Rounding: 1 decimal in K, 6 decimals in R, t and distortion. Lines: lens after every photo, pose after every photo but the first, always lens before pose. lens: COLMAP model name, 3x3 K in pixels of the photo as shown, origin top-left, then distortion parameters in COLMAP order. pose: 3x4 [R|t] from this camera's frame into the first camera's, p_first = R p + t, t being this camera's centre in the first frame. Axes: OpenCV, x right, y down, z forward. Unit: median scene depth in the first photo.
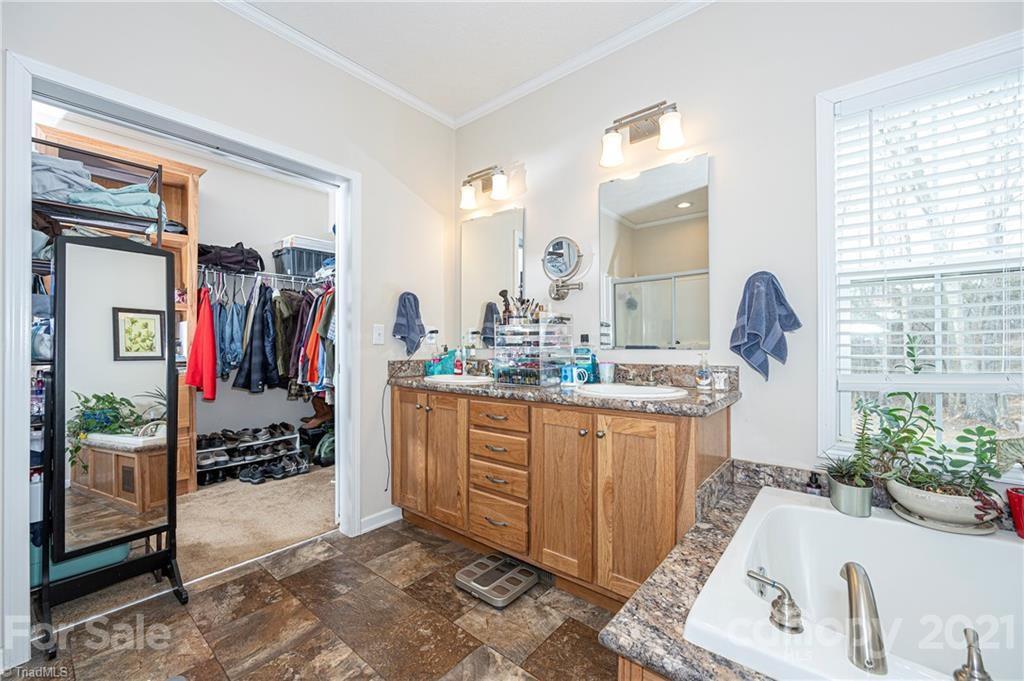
lens RADIAL K [[409.3, 0, 511.6], [0, 409.3, 342.8], [0, 0, 1]] dist [-0.002226, -0.000234]
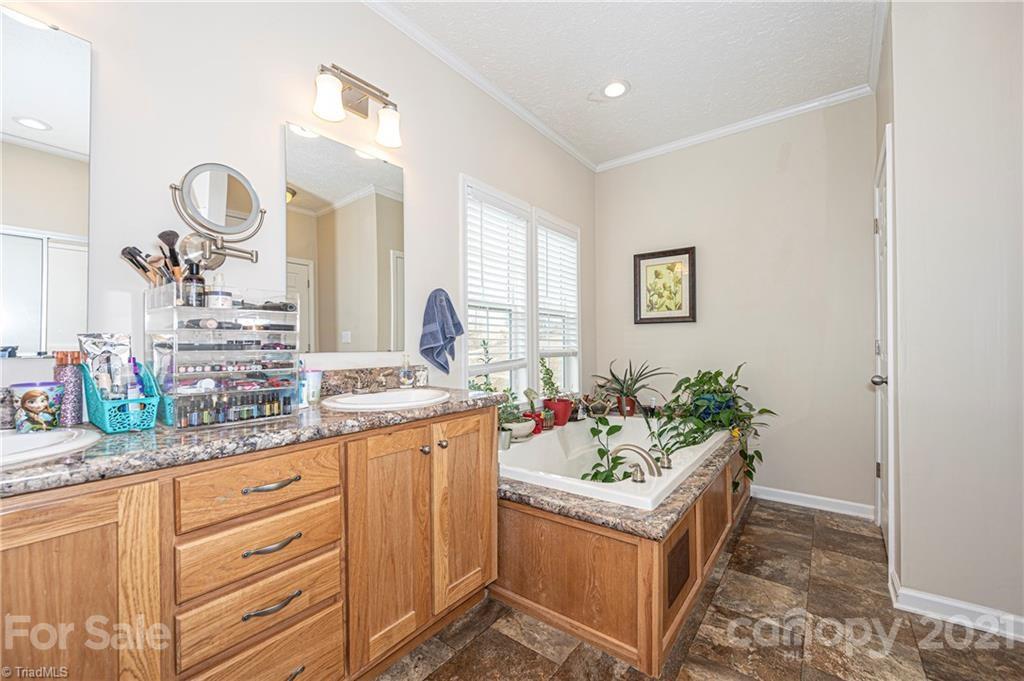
lens RADIAL K [[409.3, 0, 513.3], [0, 409.3, 344.2], [0, 0, 1]] dist [-0.002226, -0.000234]
pose [[-0.038188, 0.005771, 0.999254, -0.635318], [0.000188, 0.999983, -0.005768, 0.004566], [-0.999271, -0.000032, -0.038188, 0.792817]]
